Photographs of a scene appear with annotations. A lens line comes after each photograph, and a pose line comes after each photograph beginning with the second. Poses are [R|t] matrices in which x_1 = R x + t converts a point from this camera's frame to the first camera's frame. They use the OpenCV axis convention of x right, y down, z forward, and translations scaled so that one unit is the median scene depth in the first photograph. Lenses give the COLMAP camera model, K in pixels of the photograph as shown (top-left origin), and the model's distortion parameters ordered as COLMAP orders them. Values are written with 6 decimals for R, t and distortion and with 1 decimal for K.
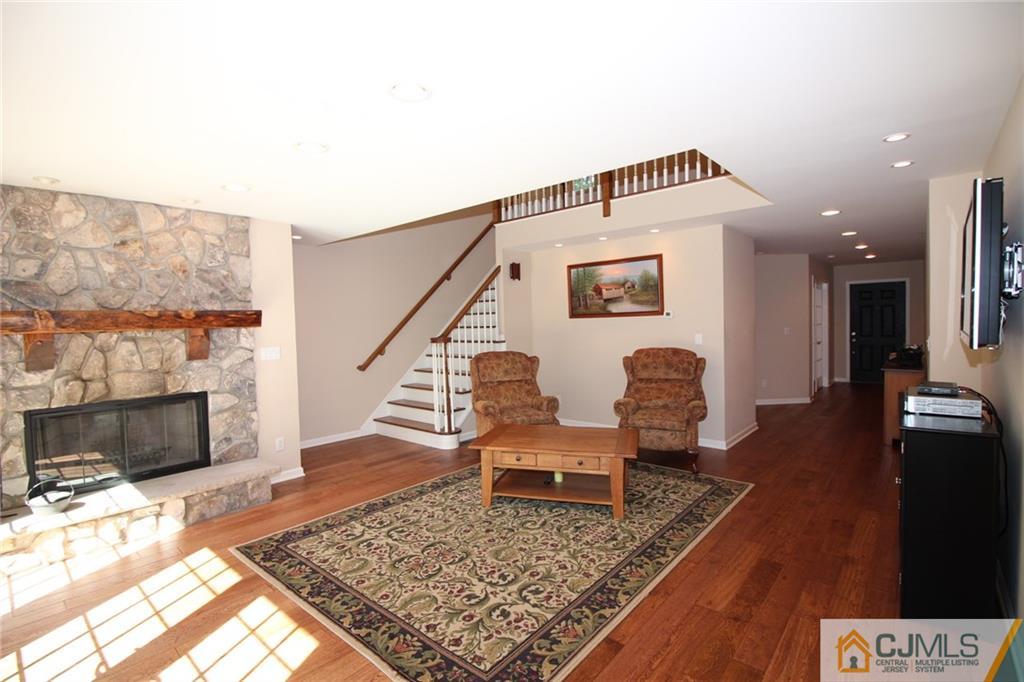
lens RADIAL K [[481.6, 0, 512.8], [0, 481.6, 336.1], [0, 0, 1]] dist [0.001814, -0.011227]
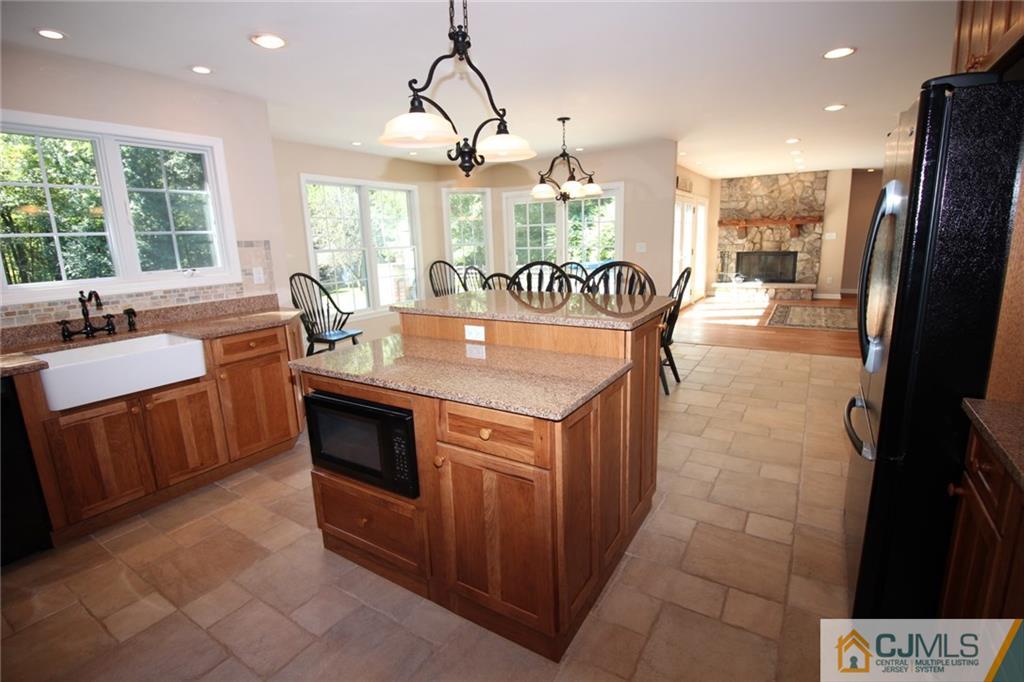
lens RADIAL K [[481.6, 0, 512.8], [0, 481.6, 336.1], [0, 0, 1]] dist [0.001814, -0.011227]
pose [[0.147393, 0.218702, -0.964595, 1.560250], [0.000602, 0.975227, 0.221205, -0.002941], [0.989078, -0.033185, 0.143610, -0.752913]]
